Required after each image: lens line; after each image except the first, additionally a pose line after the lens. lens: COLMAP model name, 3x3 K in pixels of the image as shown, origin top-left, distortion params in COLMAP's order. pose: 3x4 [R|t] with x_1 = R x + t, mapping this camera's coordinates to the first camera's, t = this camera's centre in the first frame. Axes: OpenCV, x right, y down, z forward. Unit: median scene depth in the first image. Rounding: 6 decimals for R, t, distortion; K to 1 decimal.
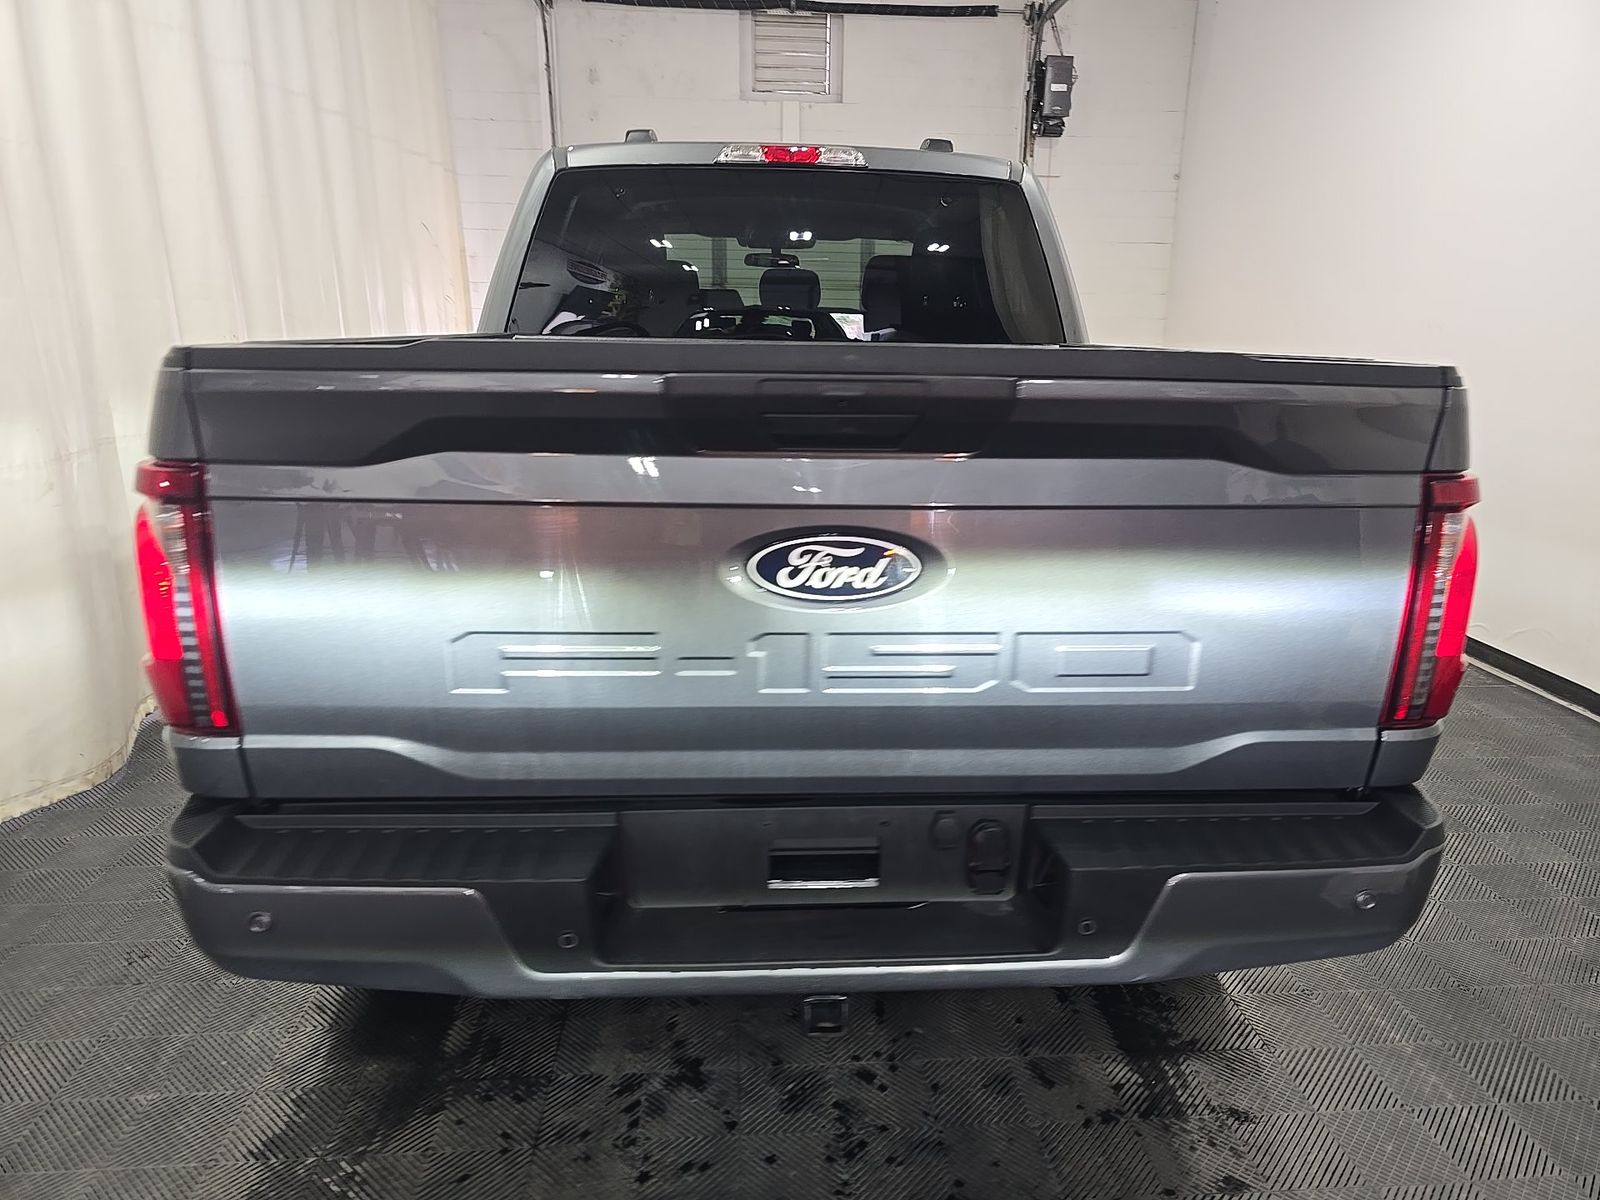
lens RADIAL K [[1066.1, 0, 801.9], [0, 1066.1, 605.3], [0, 0, 1]] dist [0.019588, -0.000119]
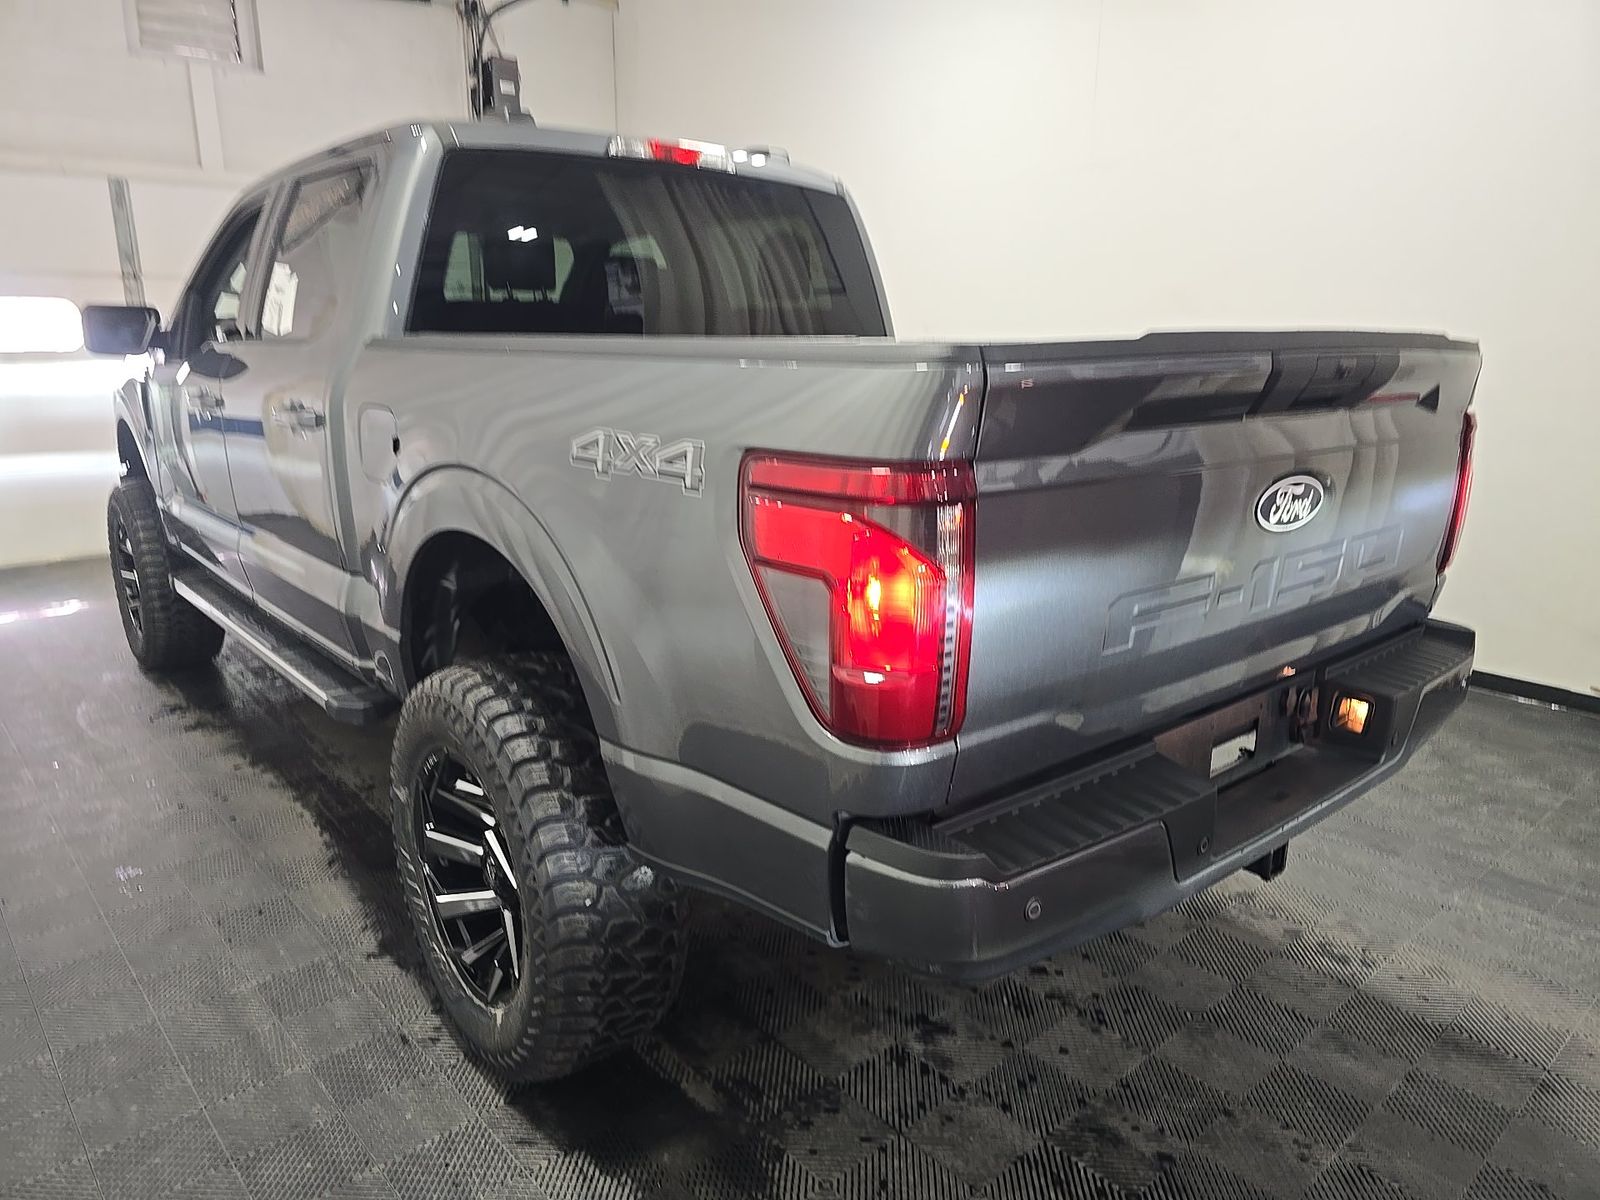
lens RADIAL K [[1066.1, 0, 842.9], [0, 1066.1, 609.6], [0, 0, 1]] dist [0.019588, -0.000119]
pose [[0.796795, -0.163957, 0.581580, -0.732337], [0.164082, 0.985027, 0.052895, -0.041078], [-0.581544, 0.053281, 0.811768, 0.168563]]
